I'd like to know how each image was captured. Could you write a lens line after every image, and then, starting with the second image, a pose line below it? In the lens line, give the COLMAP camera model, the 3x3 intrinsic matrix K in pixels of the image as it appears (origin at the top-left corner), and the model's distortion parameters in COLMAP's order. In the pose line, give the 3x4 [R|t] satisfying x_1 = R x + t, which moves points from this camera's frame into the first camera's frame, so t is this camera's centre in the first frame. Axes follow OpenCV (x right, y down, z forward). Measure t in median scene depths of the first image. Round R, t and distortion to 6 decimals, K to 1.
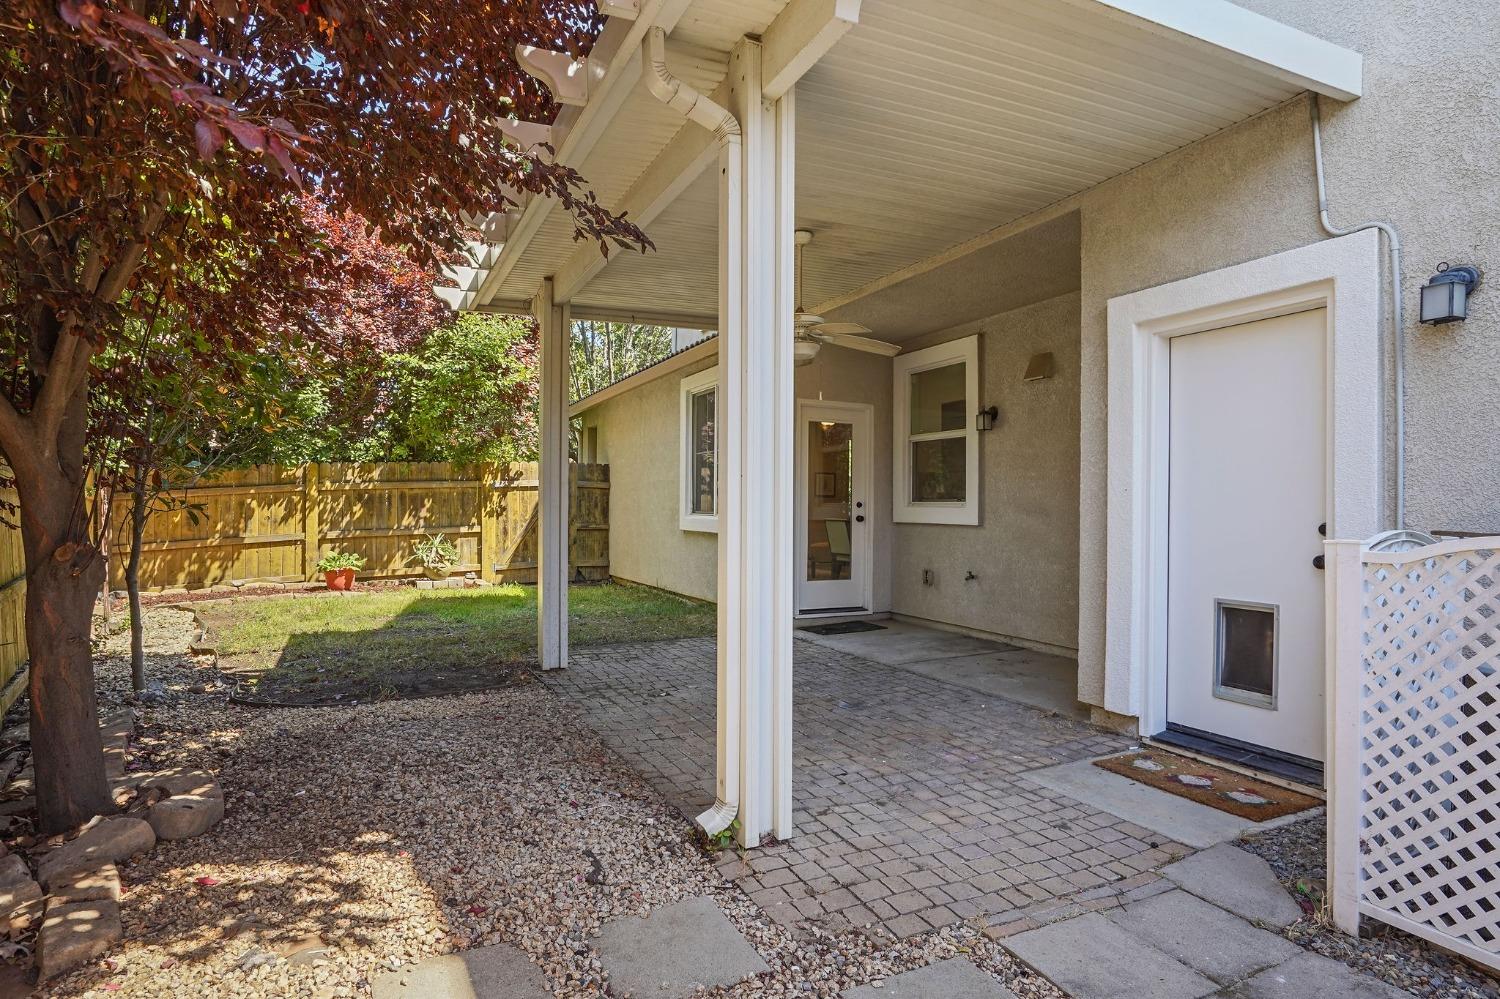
lens RADIAL K [[790.2, 0, 750.0], [0, 790.2, 499.5], [0, 0, 1]] dist [-0.038392, 0.024260]
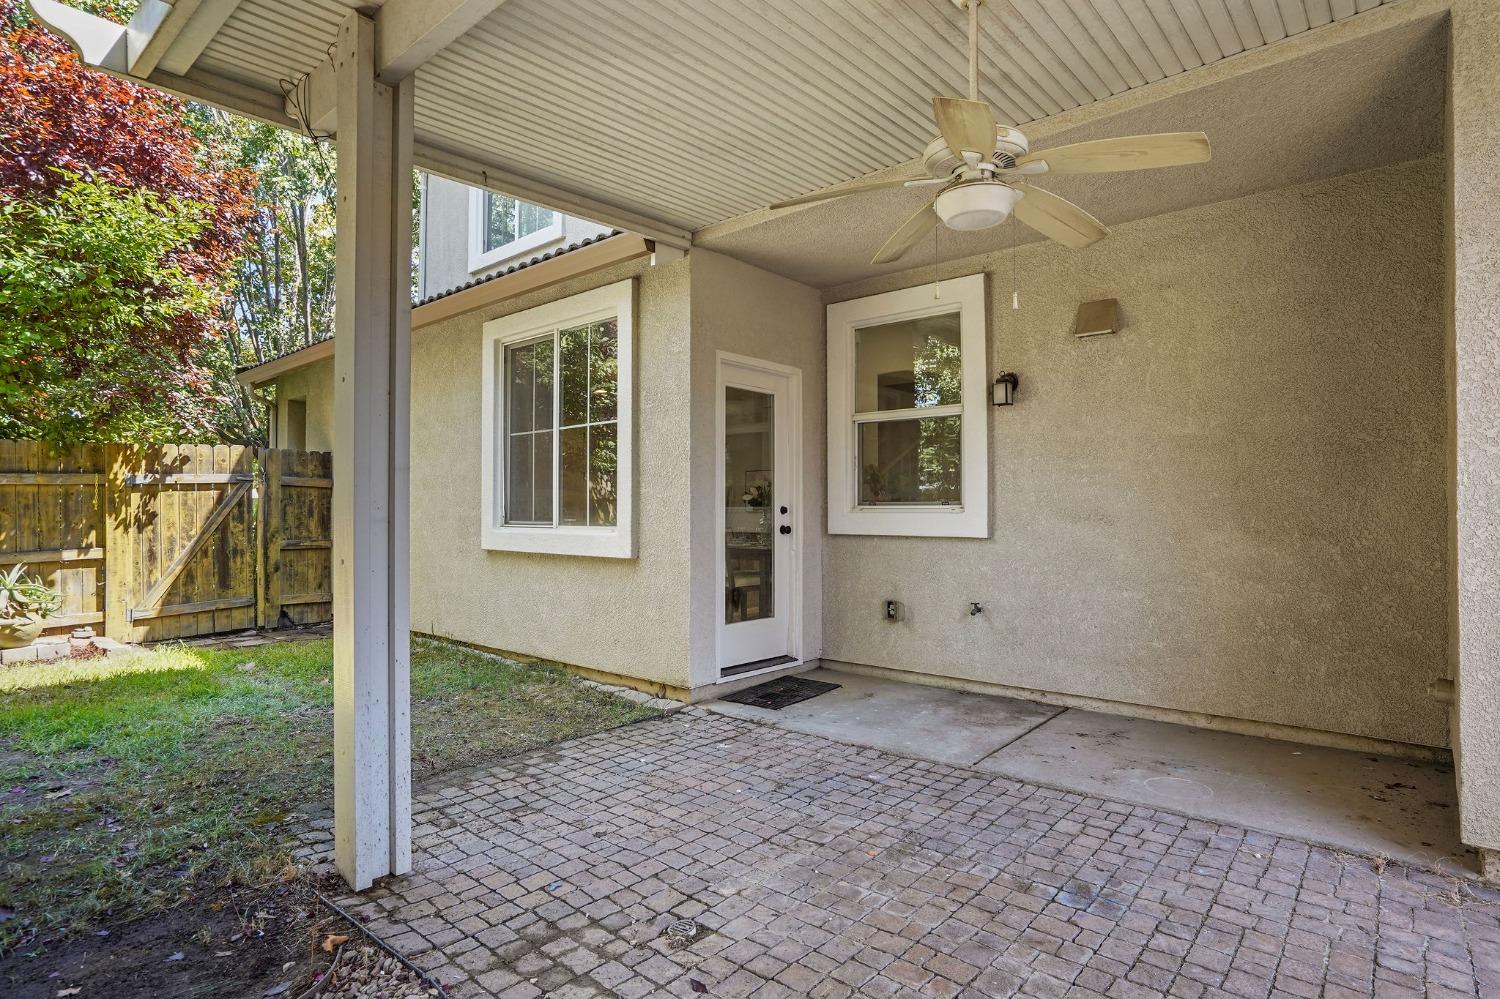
lens RADIAL K [[790.2, 0, 750.0], [0, 790.2, 499.5], [0, 0, 1]] dist [-0.038392, 0.024260]
pose [[0.922806, -0.000530, 0.385265, -0.151558], [0.002729, 0.999983, -0.005161, 0.000805], [-0.385256, 0.005814, 0.922792, 0.340539]]
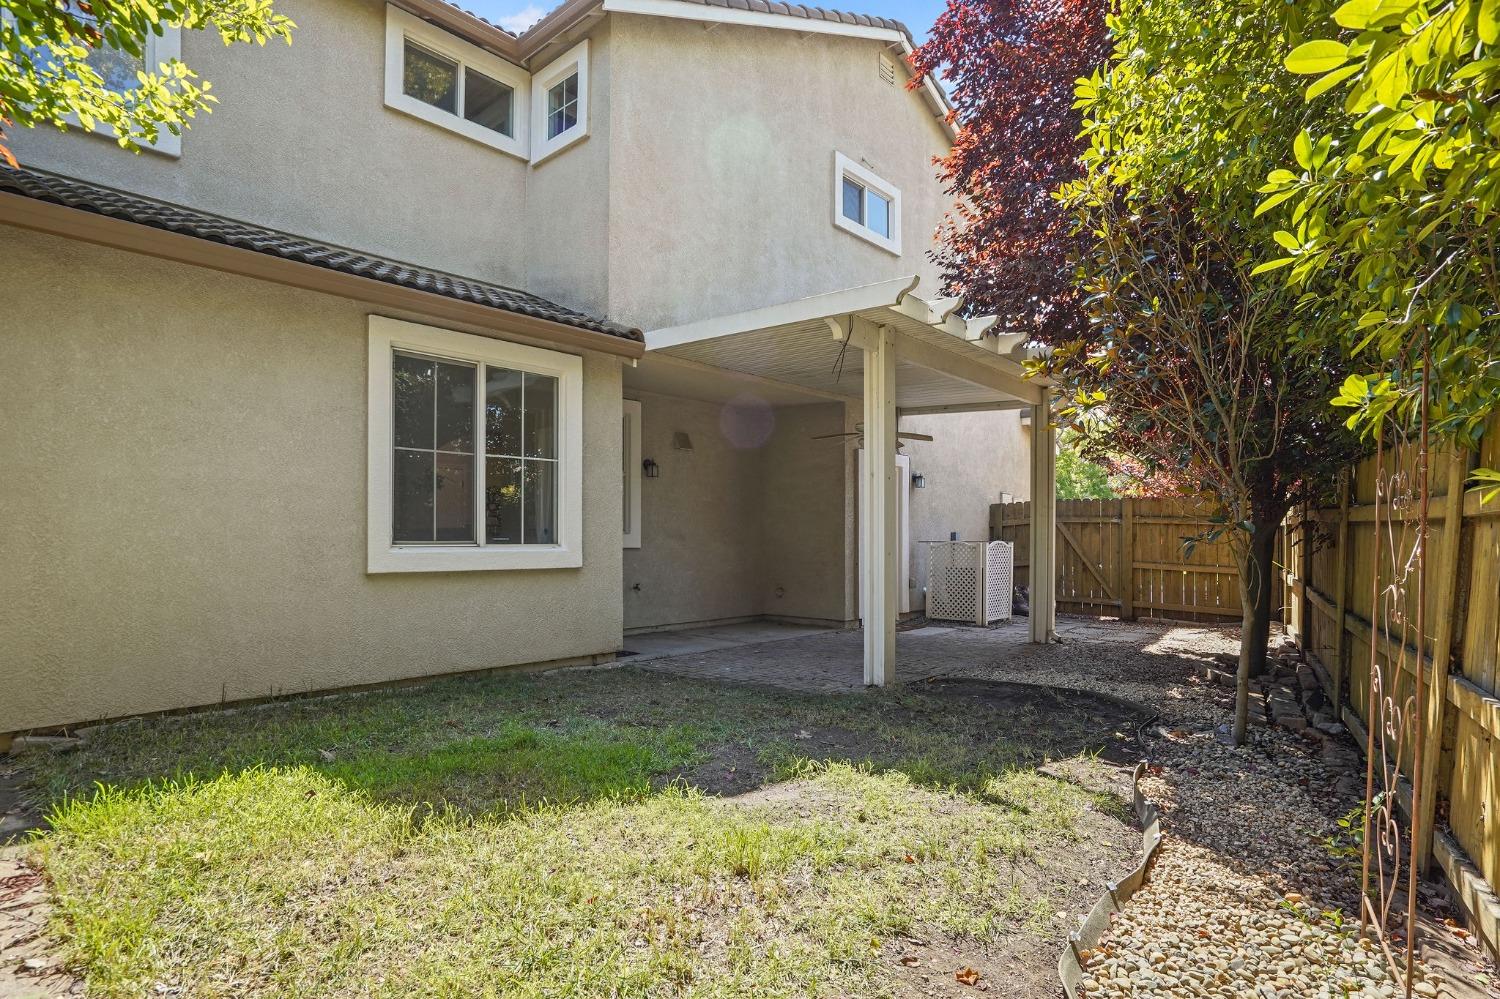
lens RADIAL K [[790.2, 0, 750.0], [0, 790.2, 499.5], [0, 0, 1]] dist [-0.038392, 0.024260]
pose [[-0.356277, 0.024645, 0.934055, -0.815927], [-0.029713, 0.998848, -0.037688, -0.002418], [-0.933908, -0.041181, -0.355134, 1.055369]]
